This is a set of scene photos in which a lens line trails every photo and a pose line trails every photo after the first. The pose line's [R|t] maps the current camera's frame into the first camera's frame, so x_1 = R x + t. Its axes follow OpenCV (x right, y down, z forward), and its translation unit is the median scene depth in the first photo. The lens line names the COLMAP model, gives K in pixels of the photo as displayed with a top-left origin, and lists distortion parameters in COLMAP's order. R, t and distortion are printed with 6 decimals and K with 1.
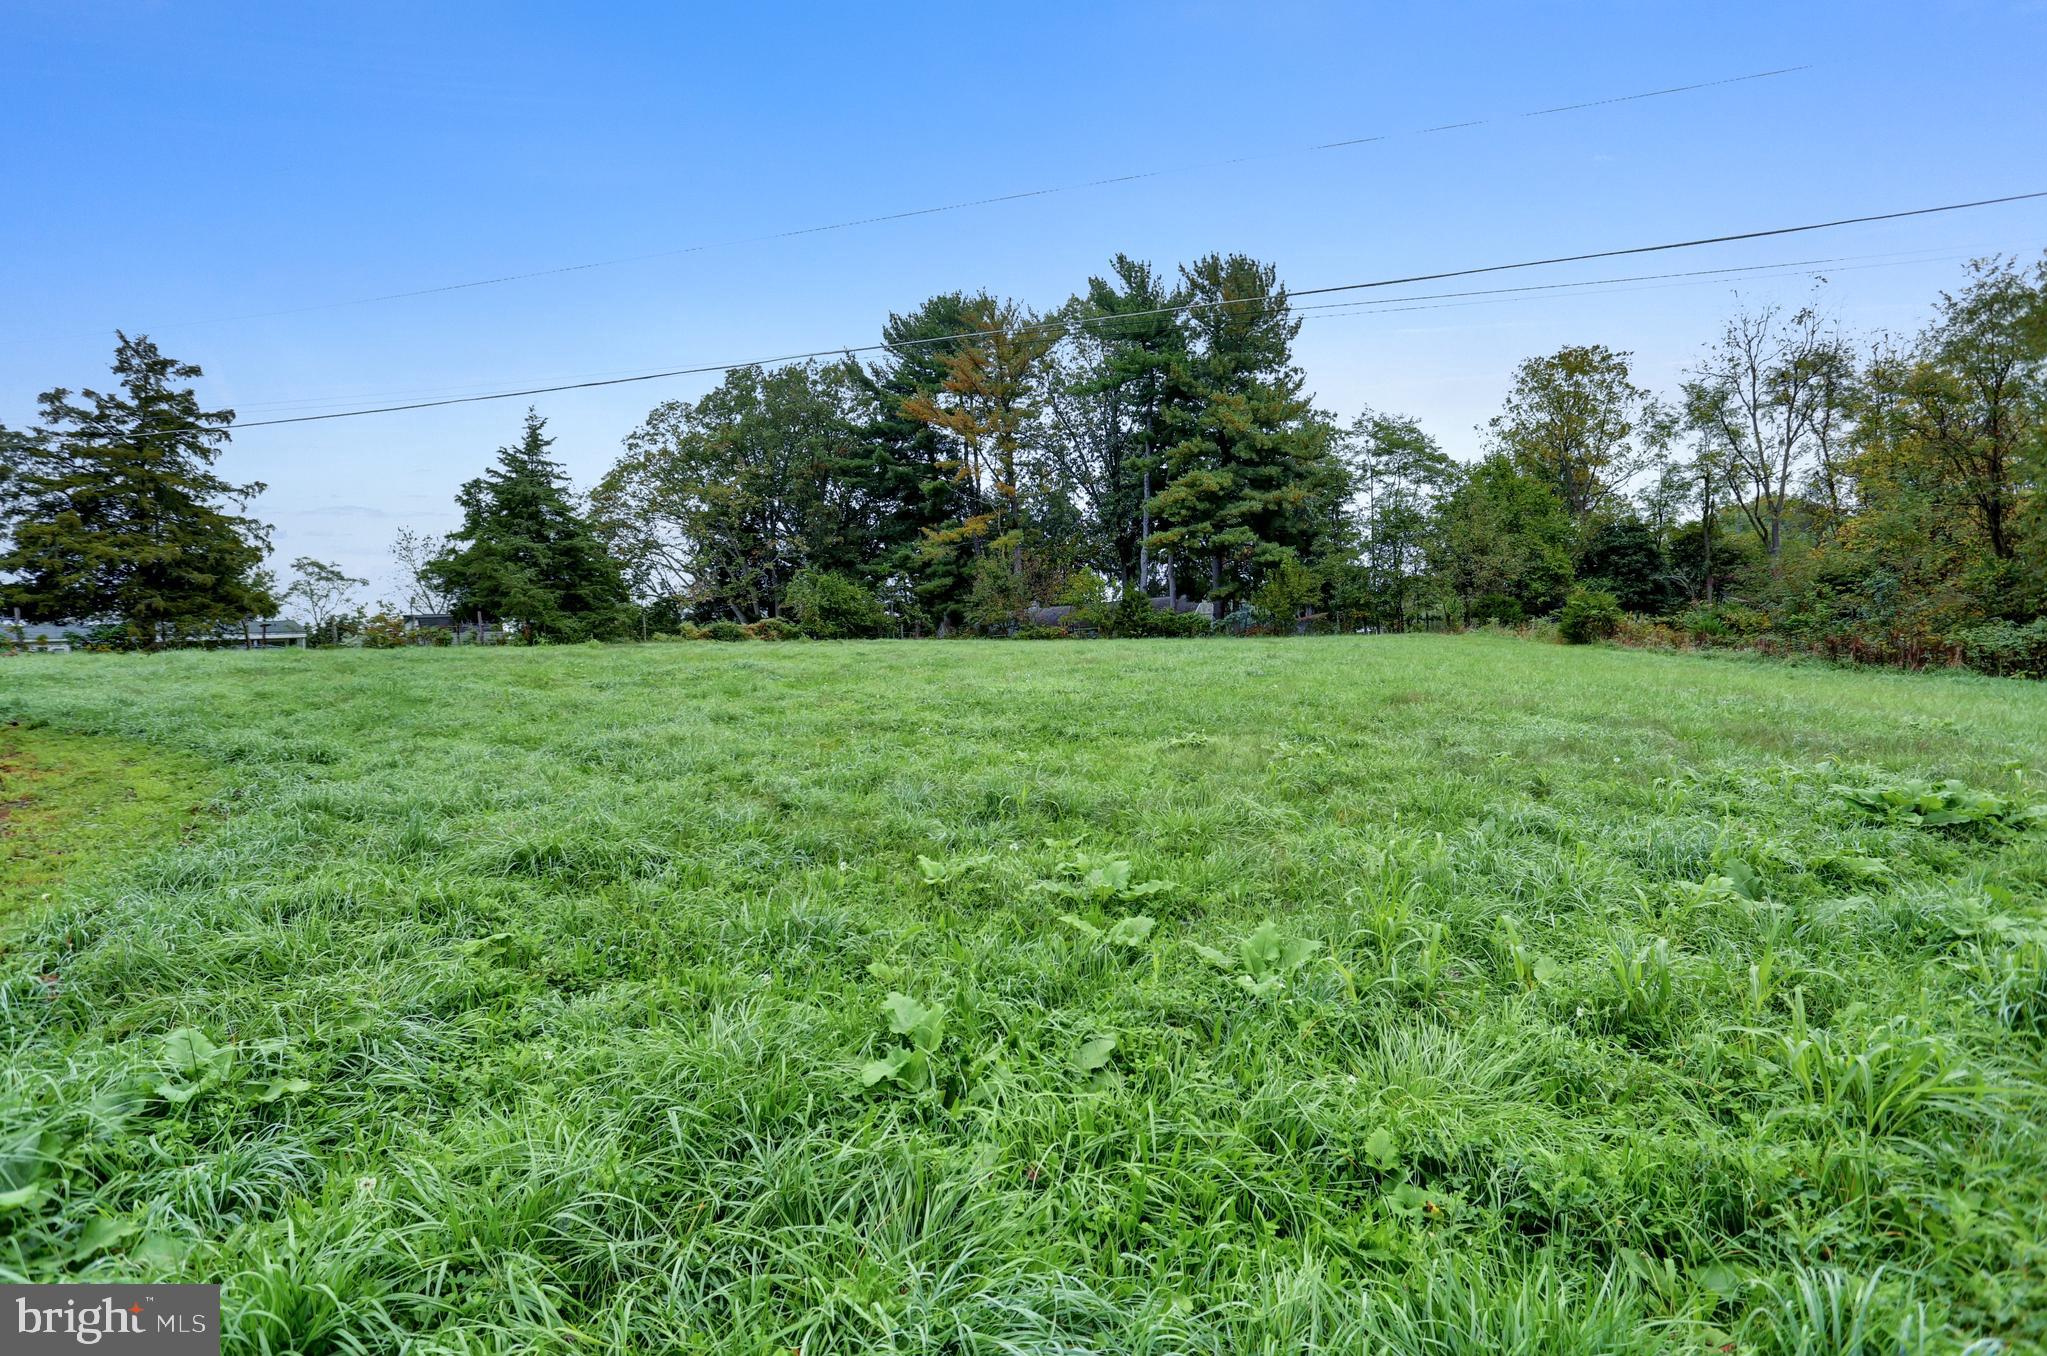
lens RADIAL K [[1000.1, 0, 1023.5], [0, 1000.1, 678.0], [0, 0, 1]] dist [-0.068951, 0.037158]
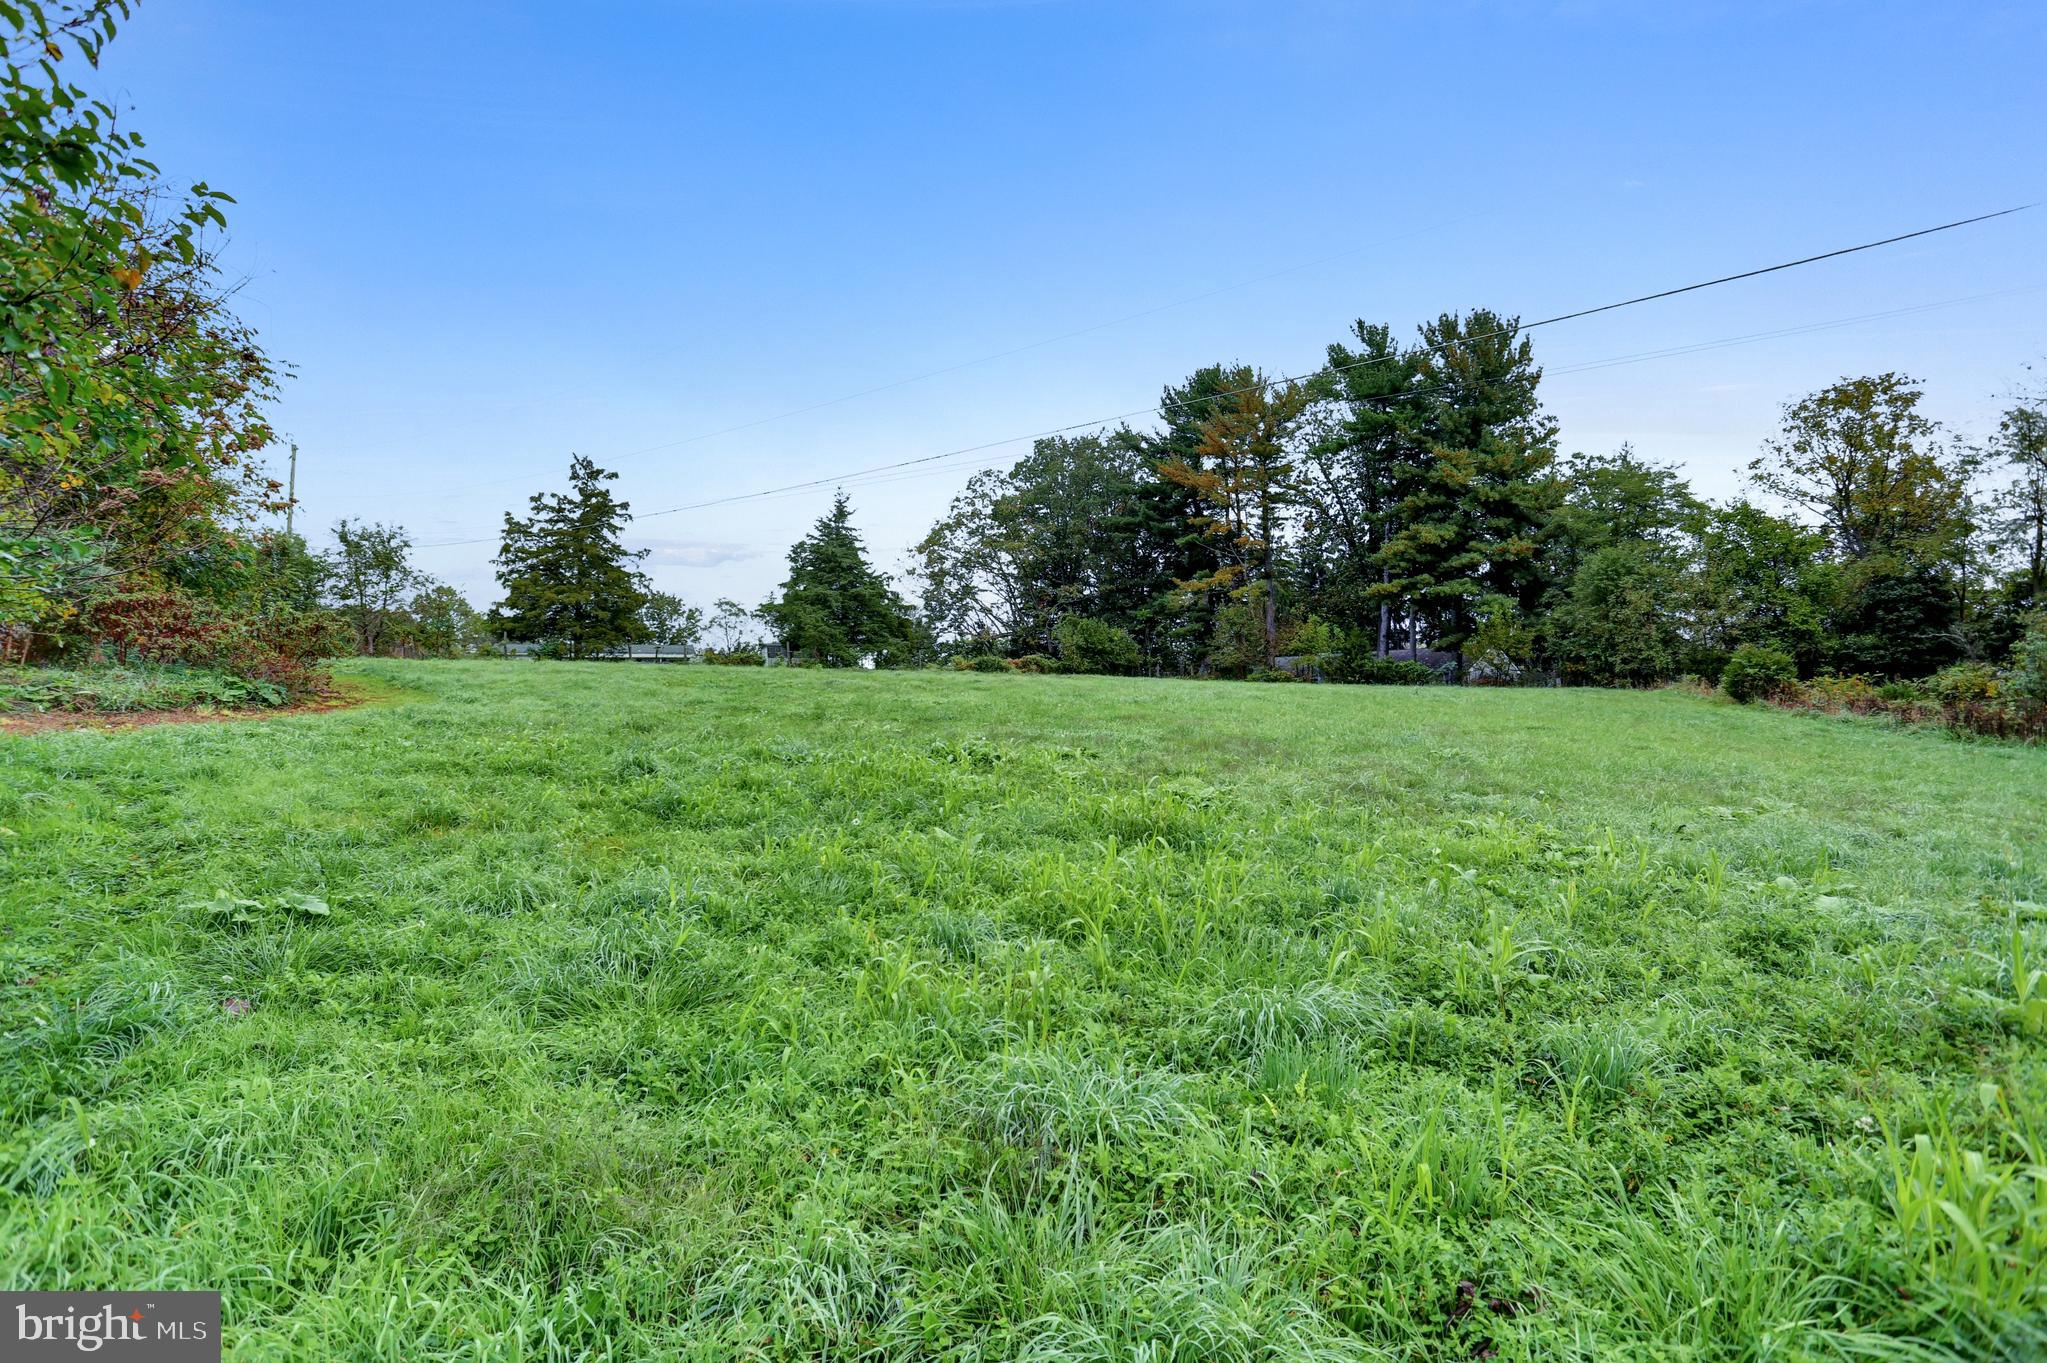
lens RADIAL K [[1020.9, 0, 1055.2], [0, 1020.9, 682.8], [0, 0, 1]] dist [-0.027521, 0.001283]
pose [[0.928835, 0.038686, -0.368469, 0.218811], [-0.052601, 0.998229, -0.027792, 0.005710], [0.366741, 0.045196, 0.929225, -0.113453]]
